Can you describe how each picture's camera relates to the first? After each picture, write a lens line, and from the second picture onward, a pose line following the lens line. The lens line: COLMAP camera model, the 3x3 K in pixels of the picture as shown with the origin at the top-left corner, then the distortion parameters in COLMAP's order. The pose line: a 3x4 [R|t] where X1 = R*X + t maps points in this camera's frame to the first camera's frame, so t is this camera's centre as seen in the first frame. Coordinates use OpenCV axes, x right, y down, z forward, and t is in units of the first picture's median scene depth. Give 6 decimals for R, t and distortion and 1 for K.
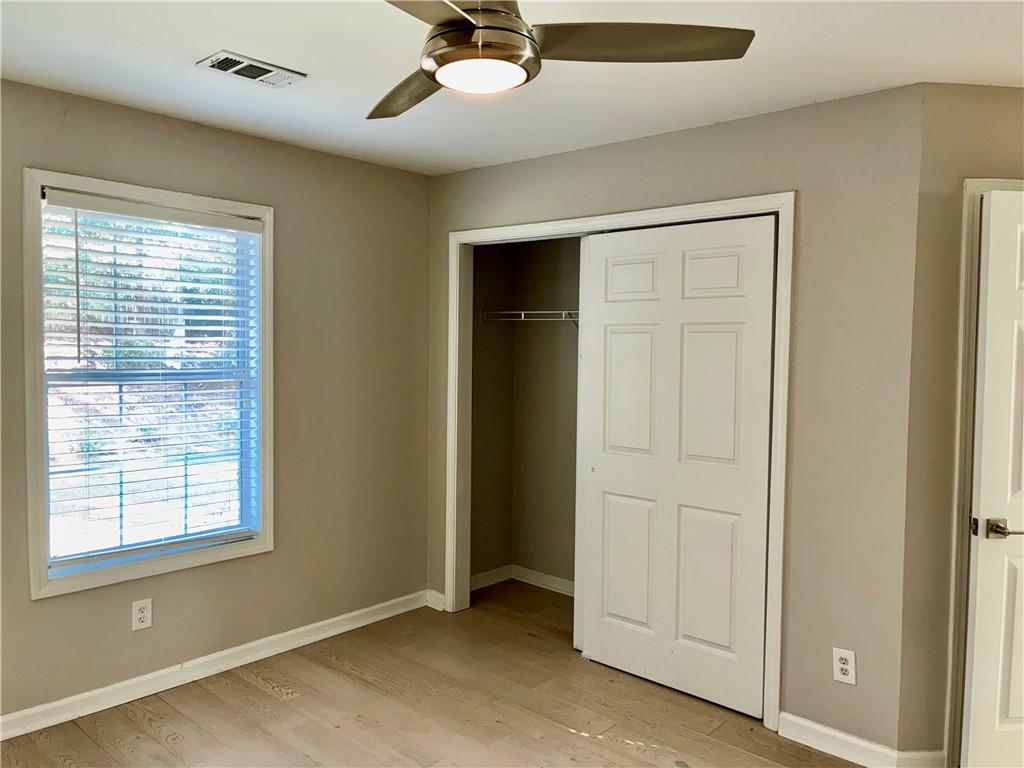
lens RADIAL K [[772.5, 0, 511.9], [0, 772.5, 386.8], [0, 0, 1]] dist [0.017121, -0.003230]
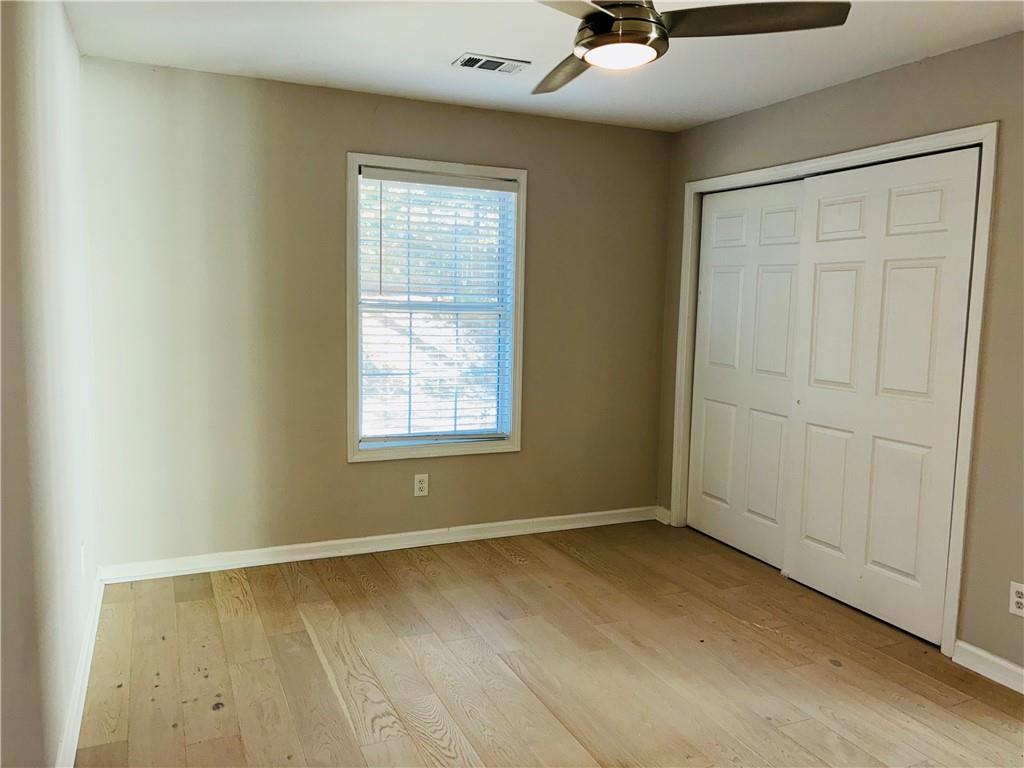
lens RADIAL K [[775.8, 0, 513.6], [0, 775.8, 380.7], [0, 0, 1]] dist [0.045948, -0.054551]
pose [[0.916567, 0.048053, -0.396983, 0.197793], [-0.030408, 0.998255, 0.050626, 0.042321], [0.398723, -0.034331, 0.916429, -0.159387]]
